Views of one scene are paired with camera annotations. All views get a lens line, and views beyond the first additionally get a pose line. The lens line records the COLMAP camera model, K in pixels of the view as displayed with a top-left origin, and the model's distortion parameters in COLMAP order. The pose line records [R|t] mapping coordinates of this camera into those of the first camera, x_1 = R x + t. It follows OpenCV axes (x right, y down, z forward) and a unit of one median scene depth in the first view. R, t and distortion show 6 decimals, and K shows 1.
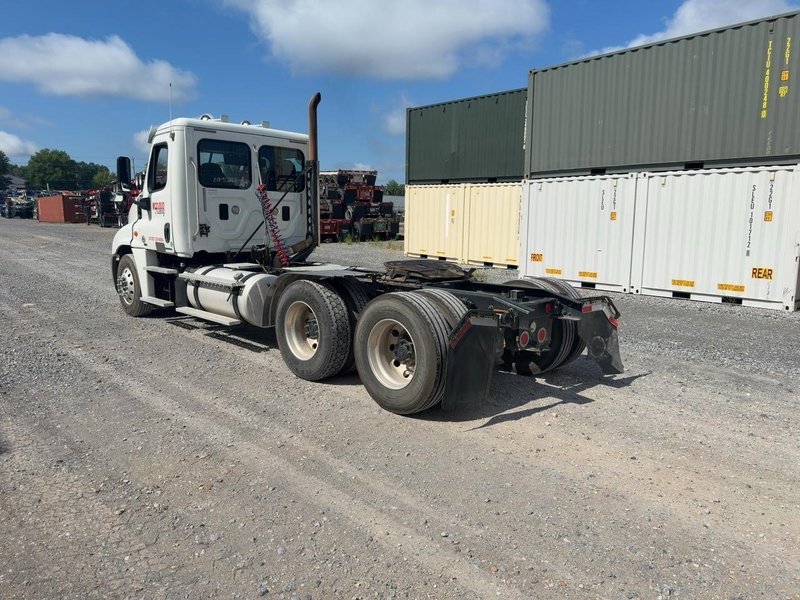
lens RADIAL K [[568.0, 0, 403.9], [0, 568.0, 301.3], [0, 0, 1]] dist [0.110513, -0.152477]
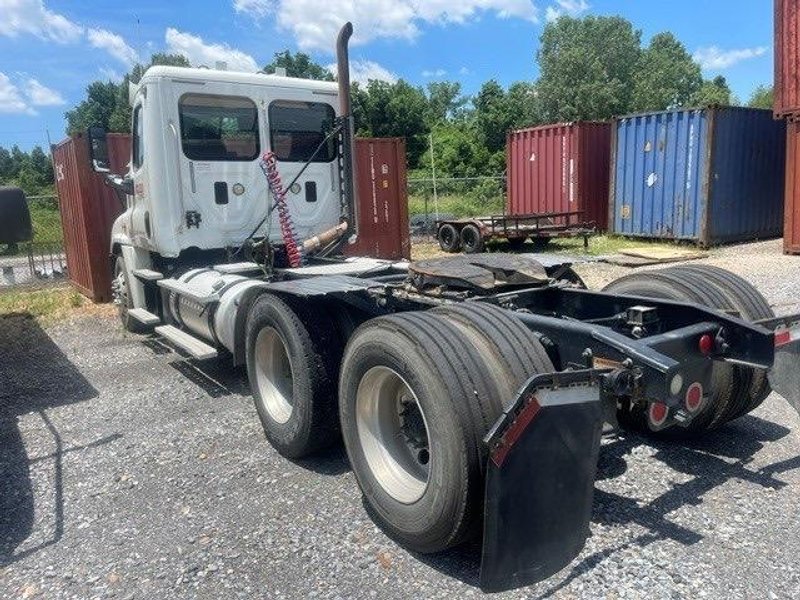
lens RADIAL K [[568.0, 0, 403.9], [0, 568.0, 301.3], [0, 0, 1]] dist [0.110513, -0.152477]
pose [[0.981565, -0.012115, -0.190744, 0.060000], [0.019932, 0.999036, 0.039113, -0.040578], [0.190086, -0.042194, 0.980860, 0.312783]]
